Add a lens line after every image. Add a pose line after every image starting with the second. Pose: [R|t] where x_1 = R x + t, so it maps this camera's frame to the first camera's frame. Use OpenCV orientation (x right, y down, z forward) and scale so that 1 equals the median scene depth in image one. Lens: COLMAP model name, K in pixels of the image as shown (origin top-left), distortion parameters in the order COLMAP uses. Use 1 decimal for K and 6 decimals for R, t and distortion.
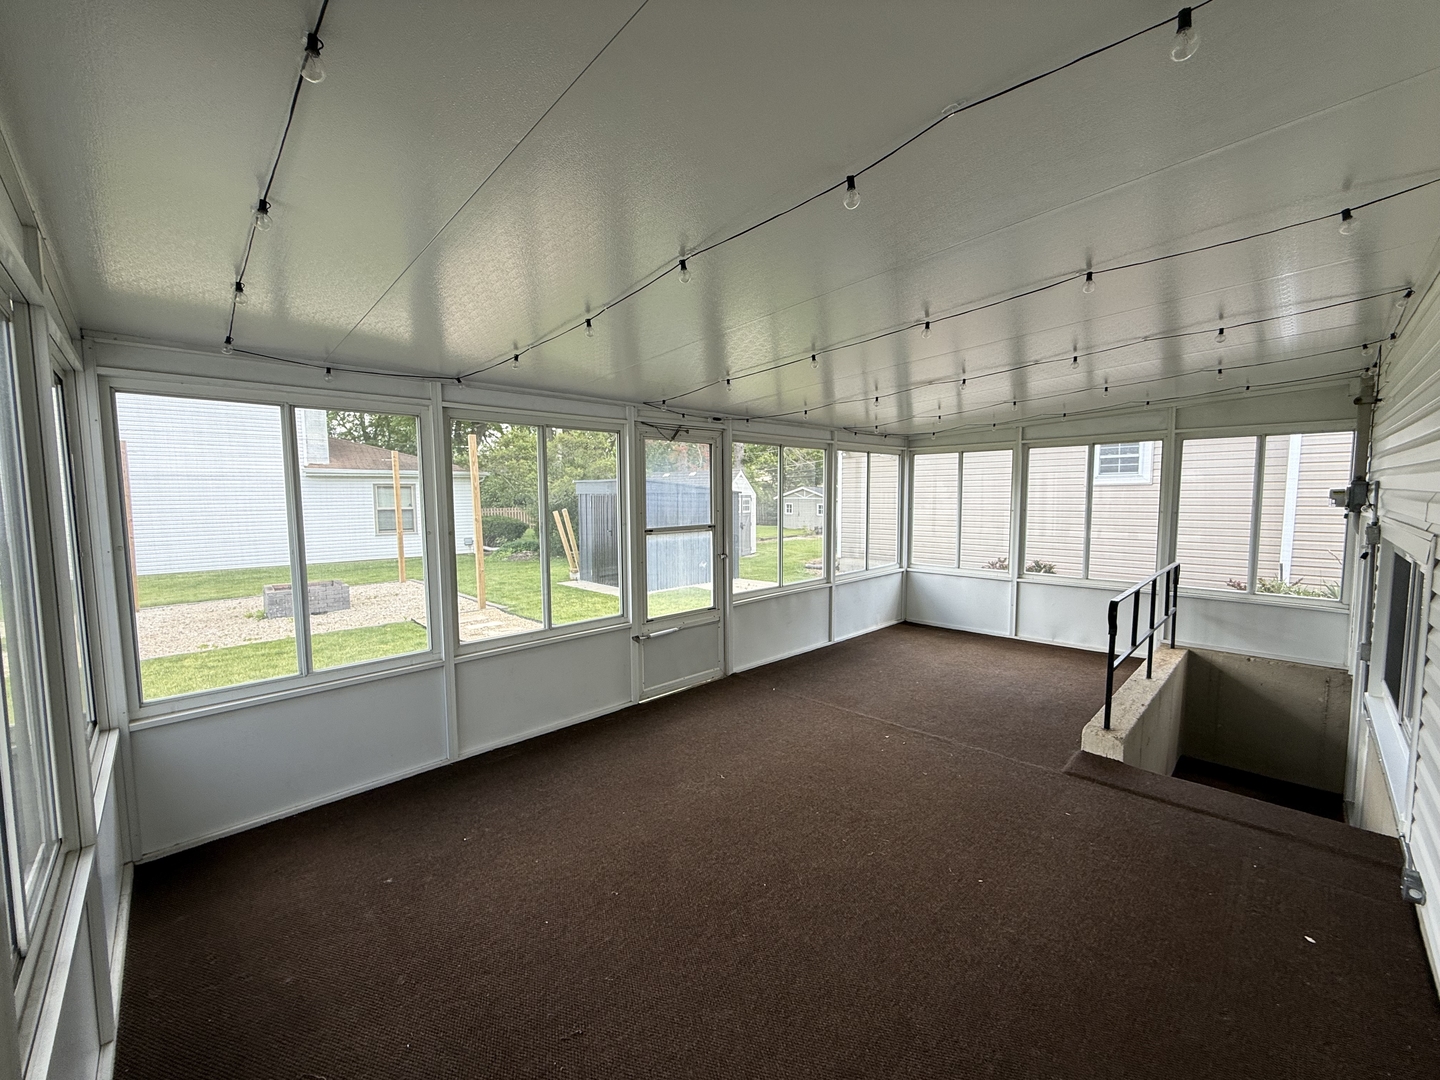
lens RADIAL K [[573.2, 0, 719.3], [0, 573.2, 541.1], [0, 0, 1]] dist [-0.000668, 0.000218]
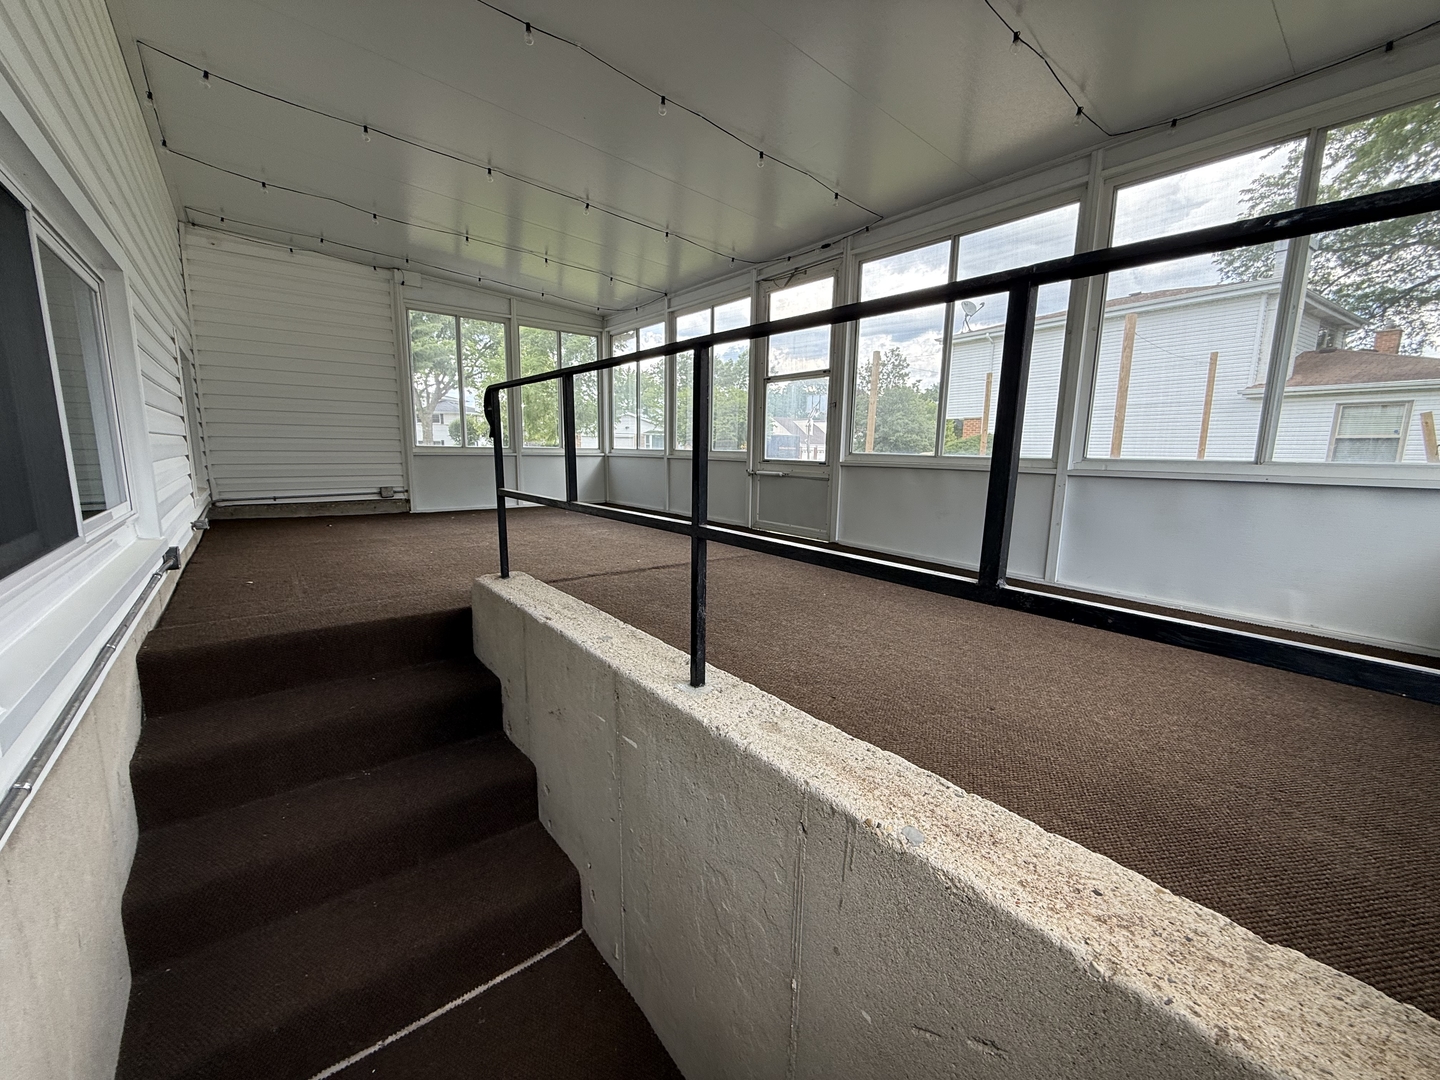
lens RADIAL K [[573.2, 0, 718.9], [0, 573.2, 538.8], [0, 0, 1]] dist [-0.000668, 0.000218]
pose [[-0.088180, 0.162080, -0.982830, 0.974499], [-0.094658, 0.980845, 0.170246, 0.100740], [0.991597, 0.108045, -0.071149, 0.958388]]
